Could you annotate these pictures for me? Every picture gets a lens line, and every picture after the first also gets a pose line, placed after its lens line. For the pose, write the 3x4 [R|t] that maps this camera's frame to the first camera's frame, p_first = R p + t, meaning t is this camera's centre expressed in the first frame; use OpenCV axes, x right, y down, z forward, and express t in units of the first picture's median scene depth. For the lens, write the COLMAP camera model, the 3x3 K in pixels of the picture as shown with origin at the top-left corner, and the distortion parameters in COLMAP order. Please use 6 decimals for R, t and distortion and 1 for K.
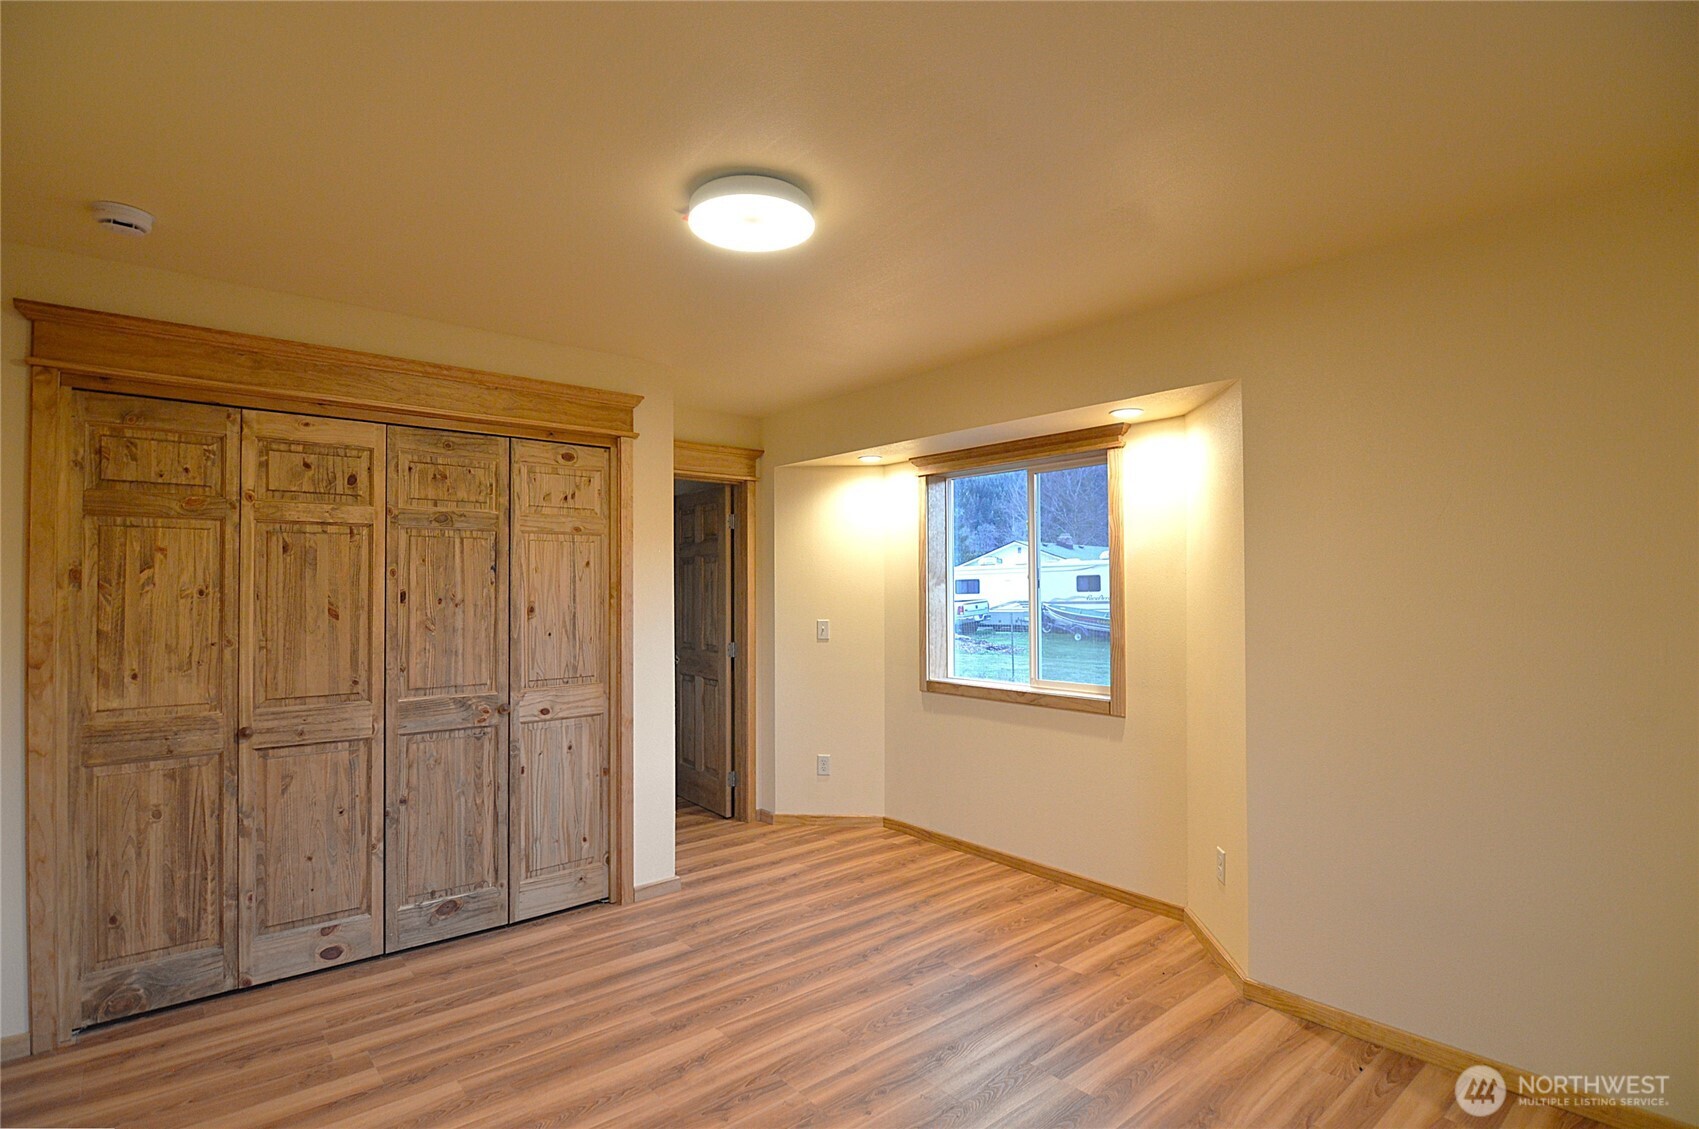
lens RADIAL K [[833.4, 0, 842.6], [0, 833.4, 574.5], [0, 0, 1]] dist [-0.001983, -0.012552]
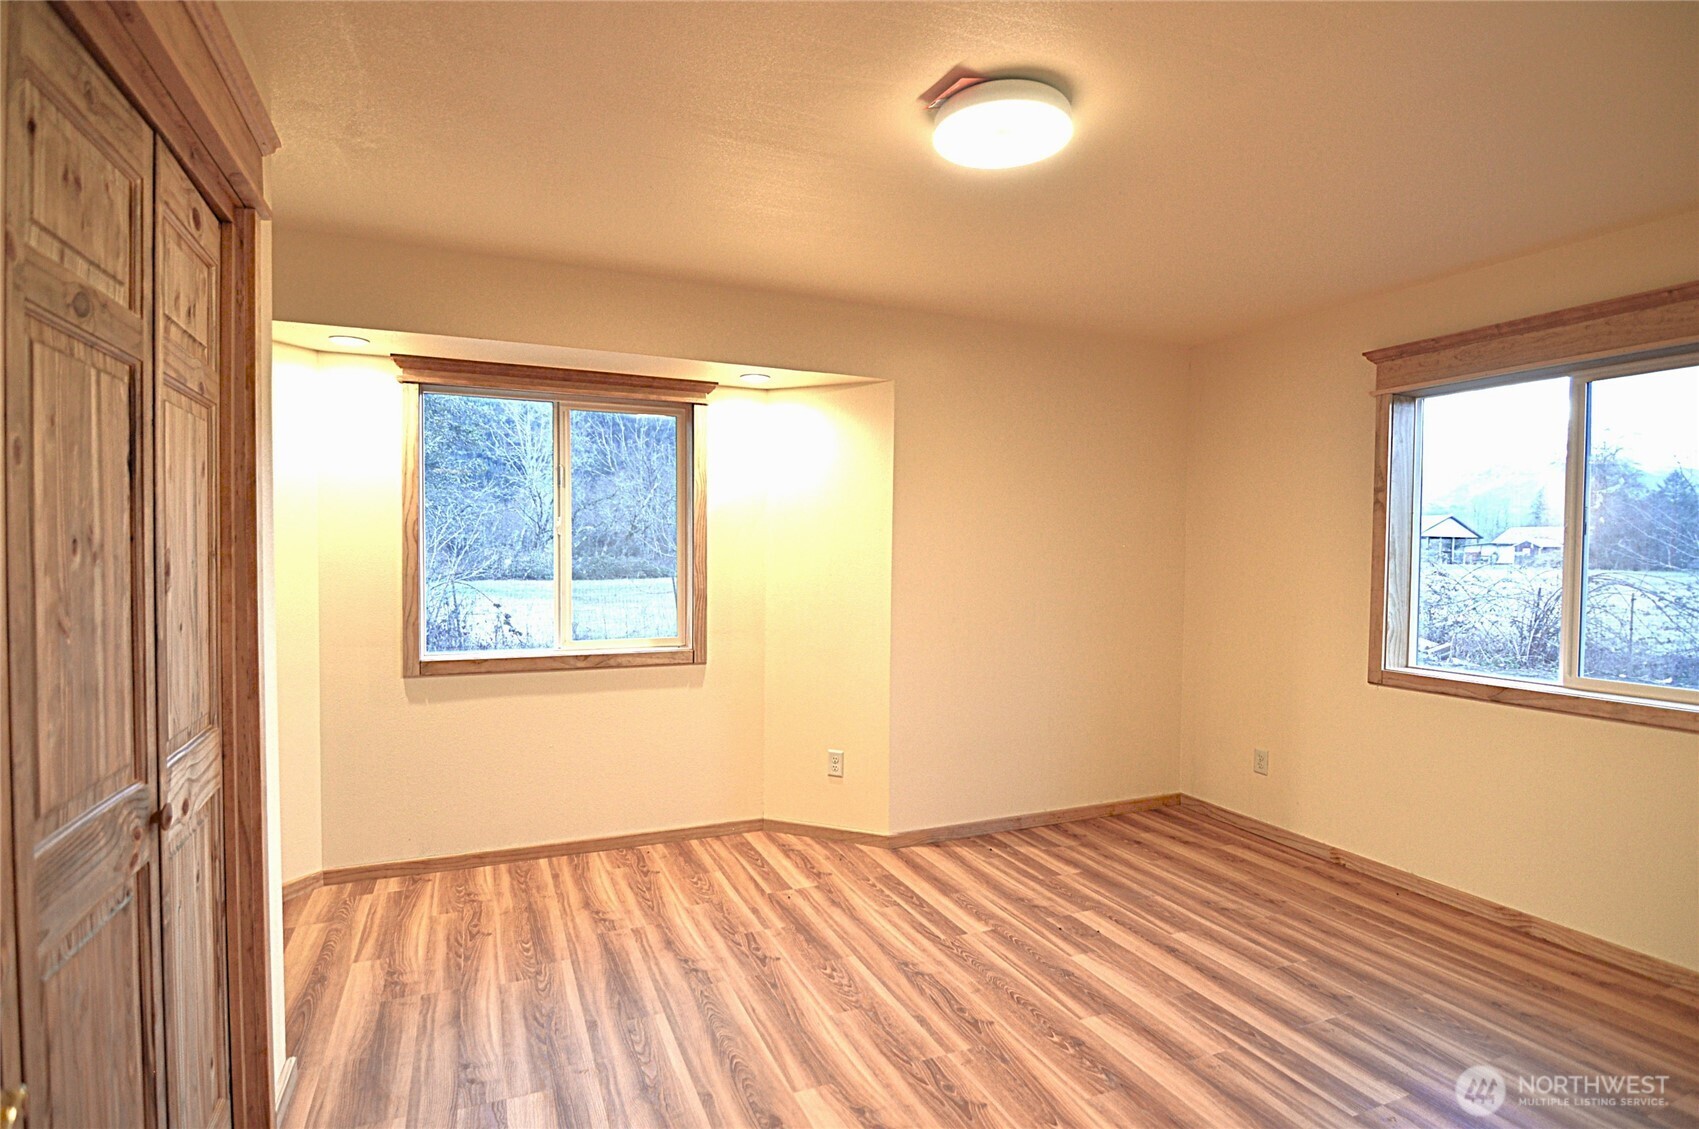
lens RADIAL K [[833.4, 0, 842.6], [0, 833.4, 574.5], [0, 0, 1]] dist [-0.001983, -0.012552]
pose [[0.308118, -0.022892, 0.951073, -0.616817], [-0.018416, 0.999380, 0.030021, 0.024239], [-0.951170, -0.026765, 0.307505, 0.518982]]
